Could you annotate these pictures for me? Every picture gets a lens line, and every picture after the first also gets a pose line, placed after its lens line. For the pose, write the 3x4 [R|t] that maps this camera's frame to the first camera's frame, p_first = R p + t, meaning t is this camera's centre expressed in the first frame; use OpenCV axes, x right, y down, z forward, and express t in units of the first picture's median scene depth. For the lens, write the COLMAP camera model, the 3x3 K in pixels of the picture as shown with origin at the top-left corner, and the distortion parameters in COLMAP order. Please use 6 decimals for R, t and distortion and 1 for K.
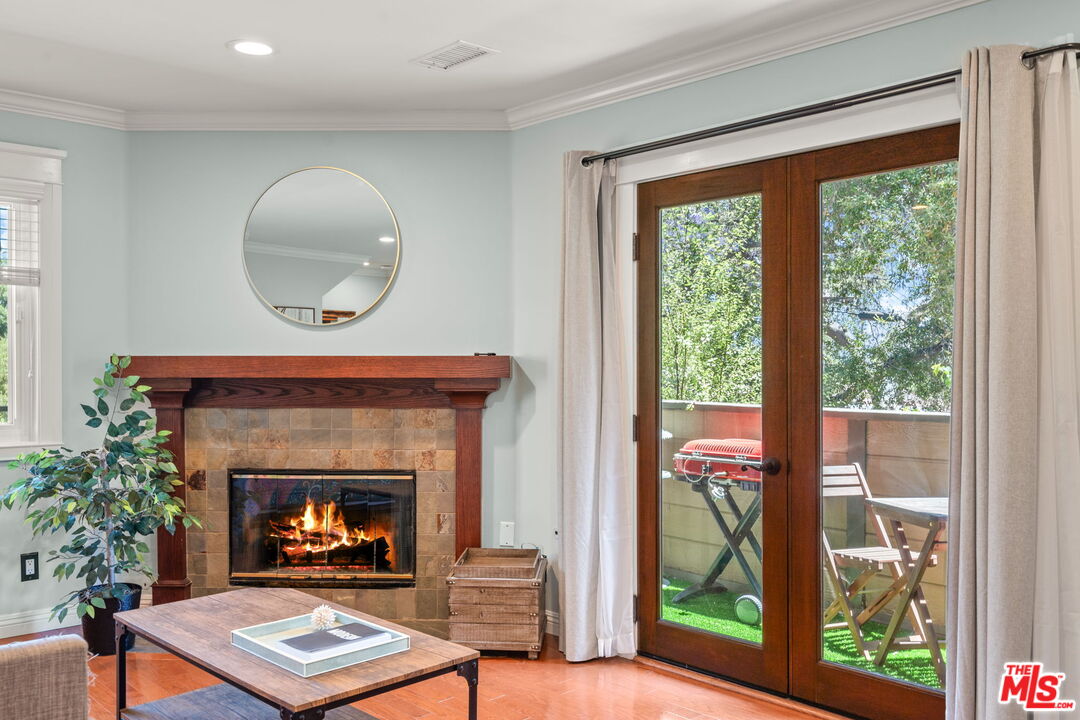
lens RADIAL K [[934.7, 0, 531.3], [0, 934.7, 383.1], [0, 0, 1]] dist [0.002960, 0.008252]
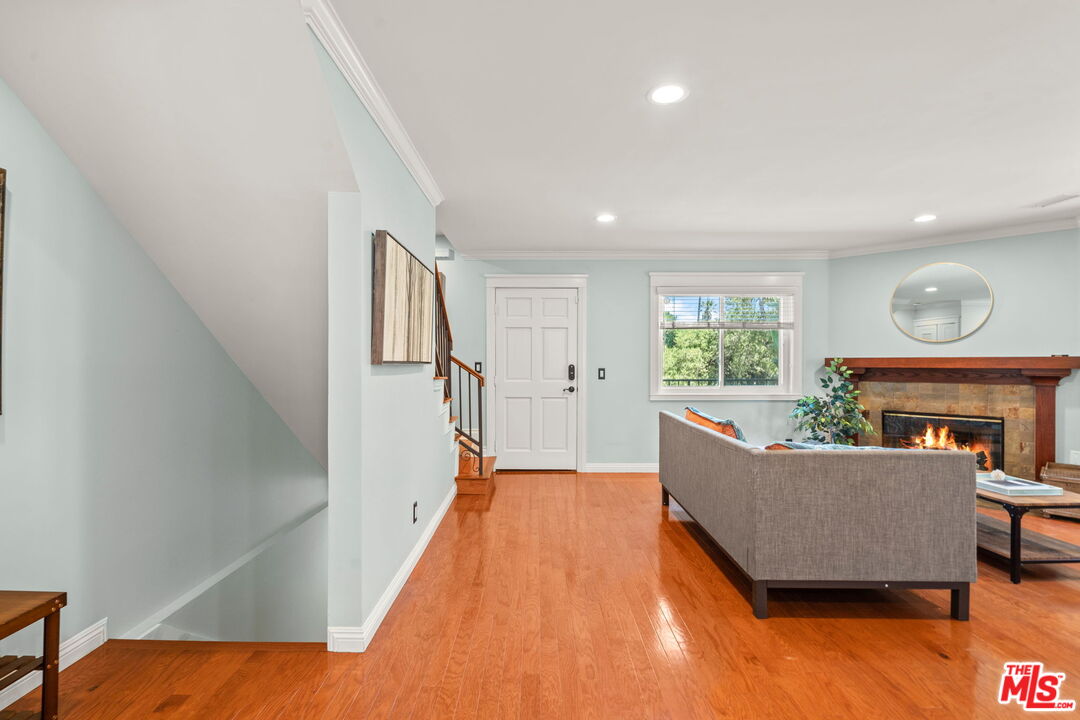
lens RADIAL K [[489.1, 0, 541.1], [0, 489.1, 361.6], [0, 0, 1]] dist [0.002619, 0.000469]
pose [[0.741894, -0.001421, -0.670516, -0.153140], [-0.013010, 0.999779, -0.016515, 0.009243], [0.670391, 0.020976, 0.741711, -0.357360]]
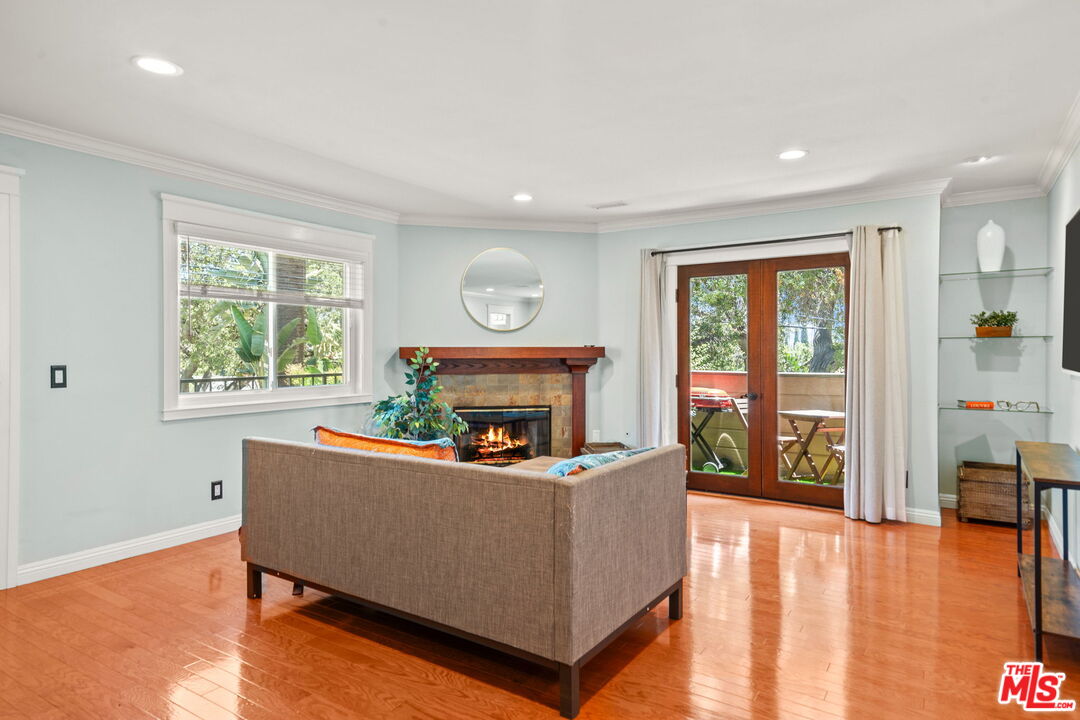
lens RADIAL K [[631.2, 0, 535.2], [0, 631.2, 351.5], [0, 0, 1]] dist [0.035125, -0.000163]
pose [[0.970132, -0.002367, 0.242566, -0.476445], [0.007147, 0.999797, -0.018831, 0.005346], [-0.242472, 0.020002, 0.969952, -0.269706]]
